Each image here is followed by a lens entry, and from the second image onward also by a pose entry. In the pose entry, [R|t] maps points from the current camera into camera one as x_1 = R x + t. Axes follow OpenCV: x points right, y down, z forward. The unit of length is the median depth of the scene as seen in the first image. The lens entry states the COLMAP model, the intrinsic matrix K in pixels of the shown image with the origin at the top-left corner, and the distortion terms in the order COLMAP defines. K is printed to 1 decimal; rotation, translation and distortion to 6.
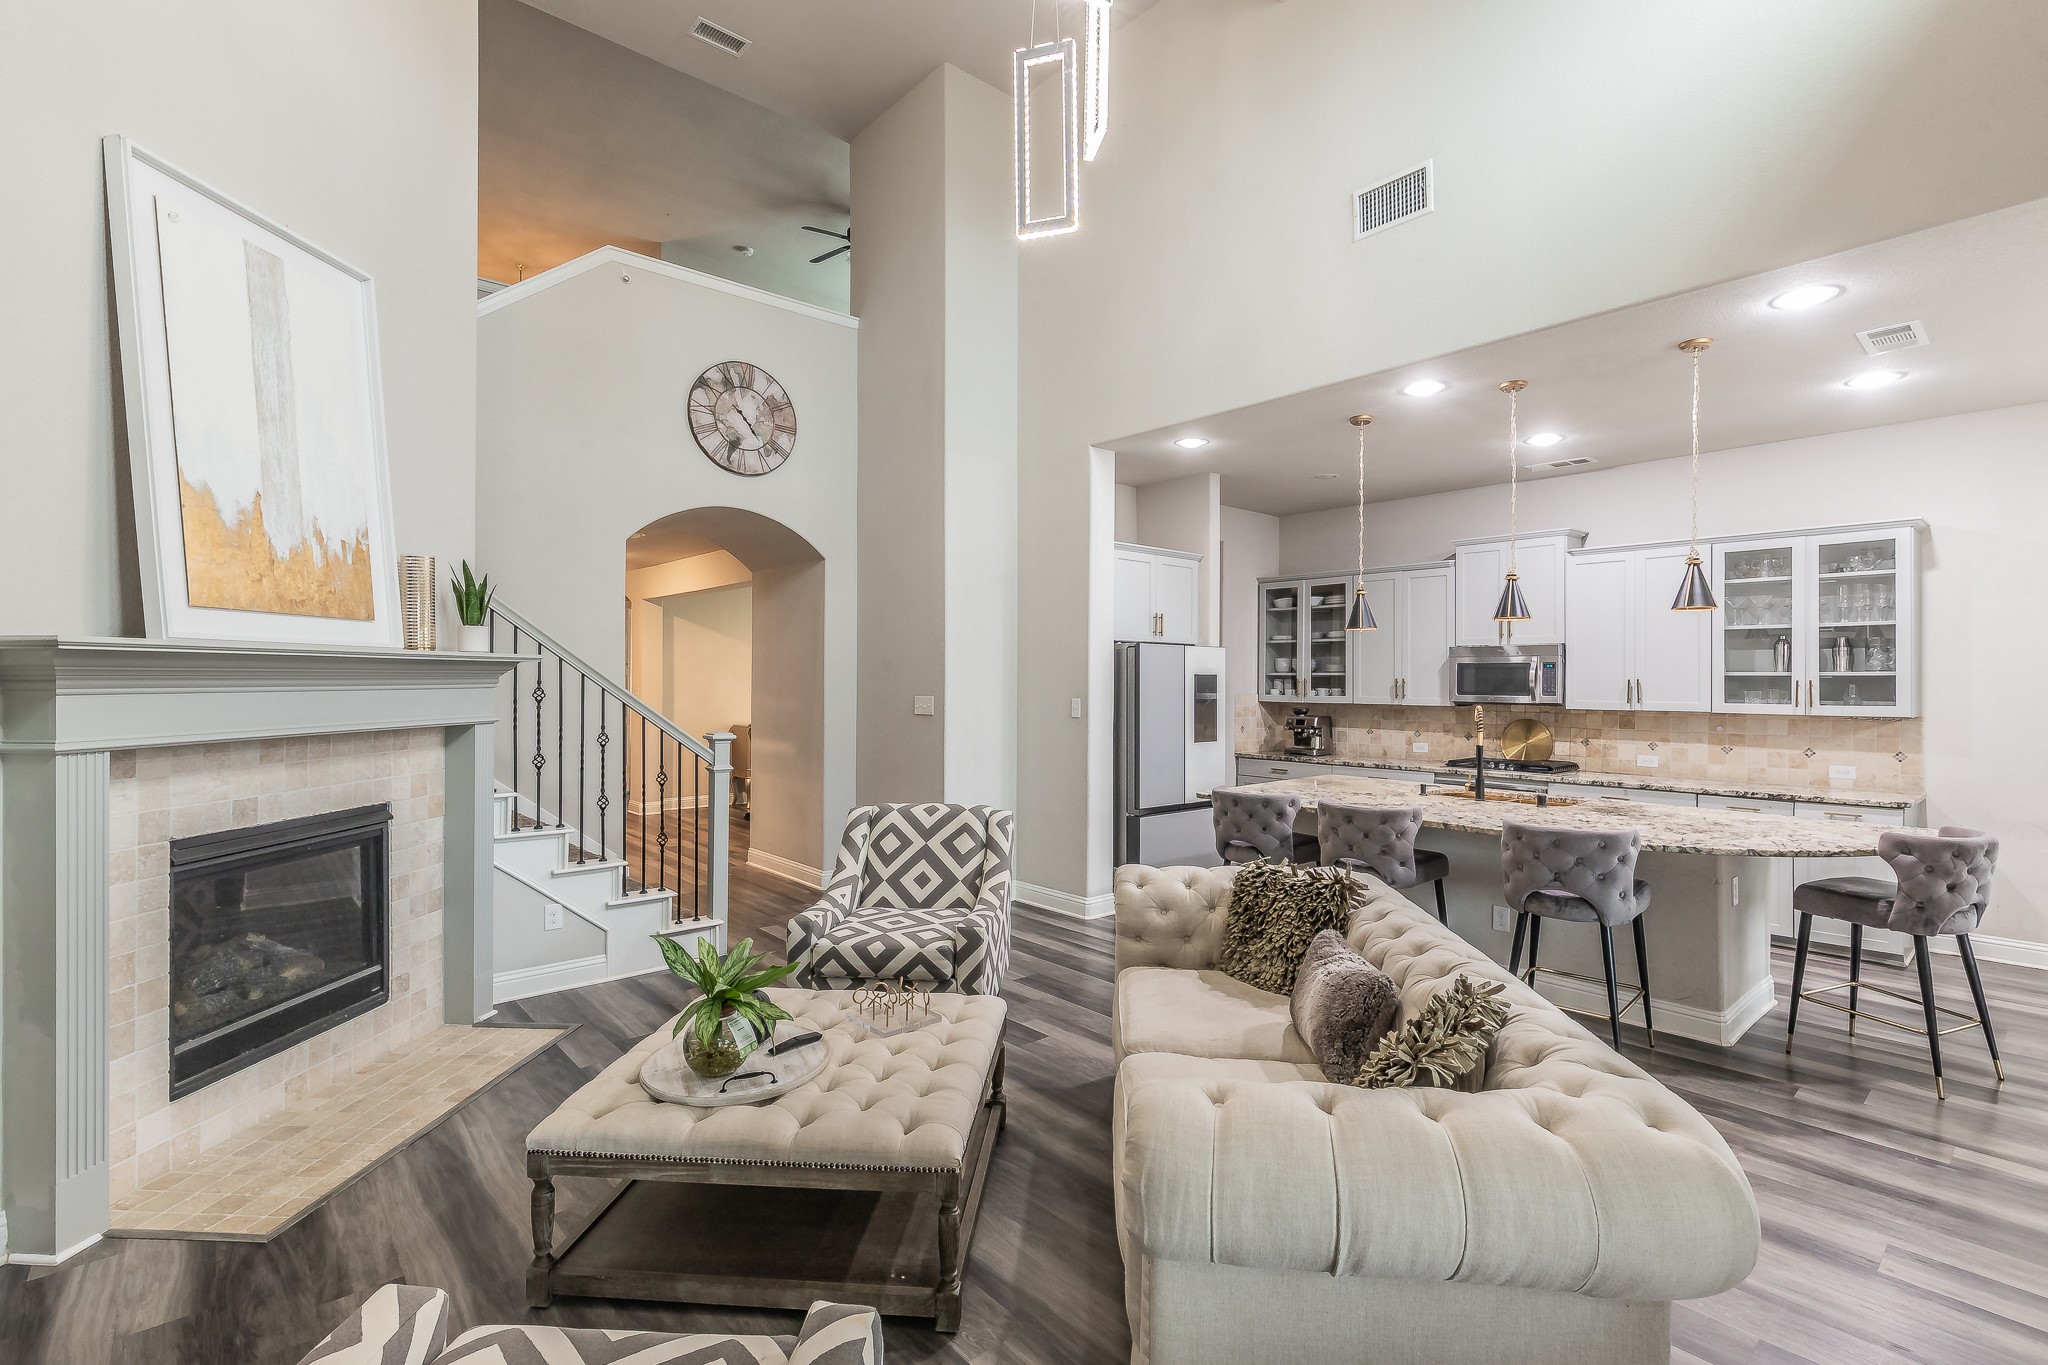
lens RADIAL K [[924.7, 0, 1024.0], [0, 924.7, 682.5], [0, 0, 1]] dist [0.000680, 0.000043]
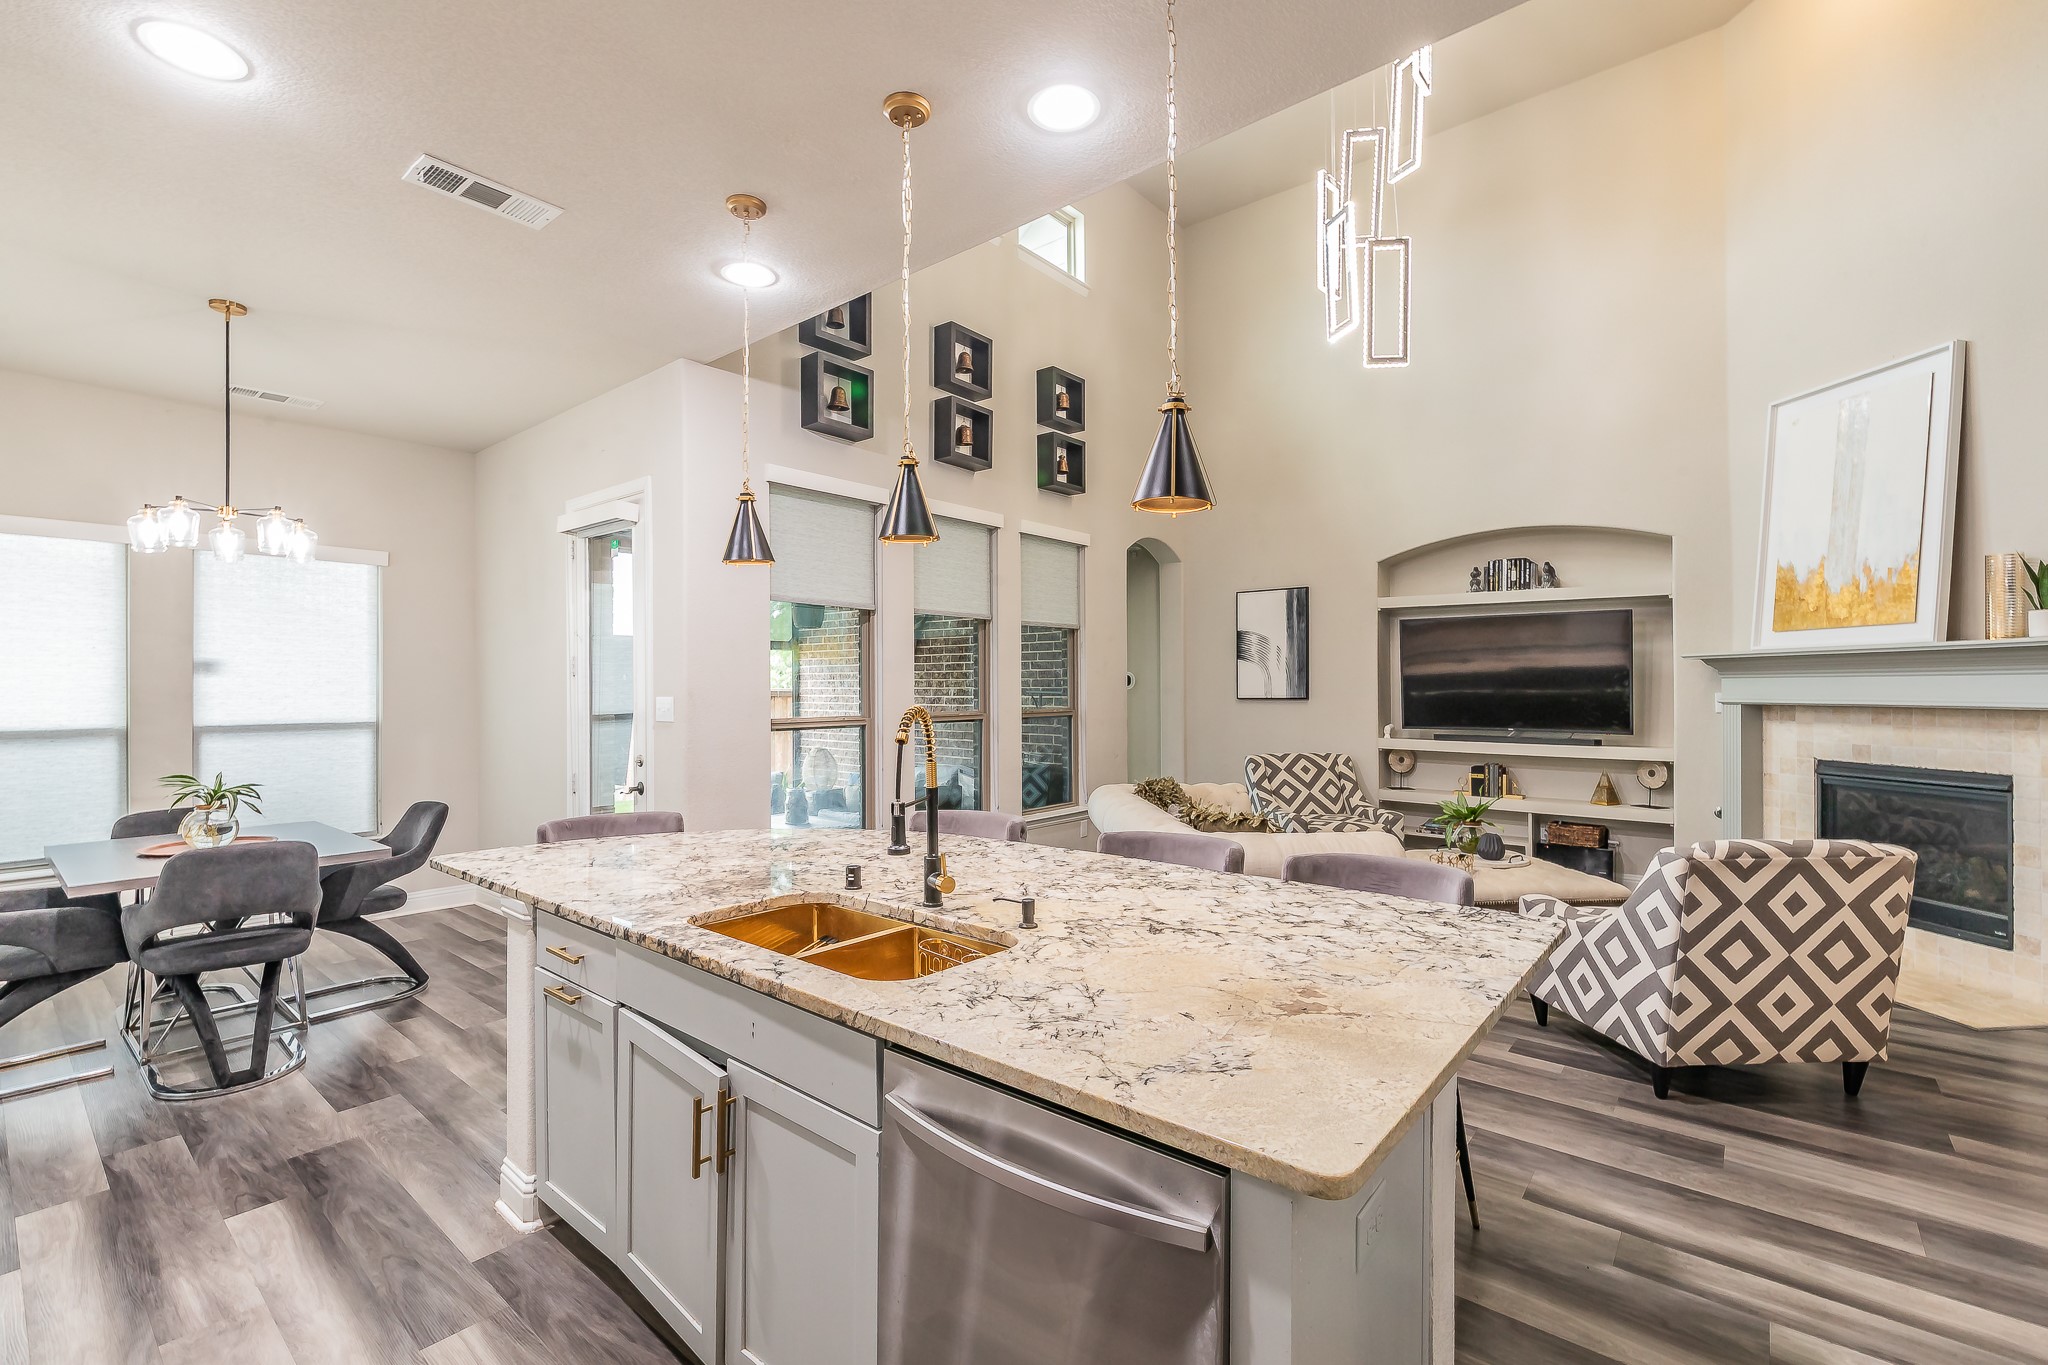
lens RADIAL K [[894.7, 0, 1014.8], [0, 894.7, 682.7], [0, 0, 1]] dist [0.000939, 0.000091]
pose [[-0.989640, -0.004614, -0.143500, 0.776617], [-0.004107, 0.999984, -0.003828, 0.030846], [0.143516, -0.003199, -0.989643, 2.204720]]
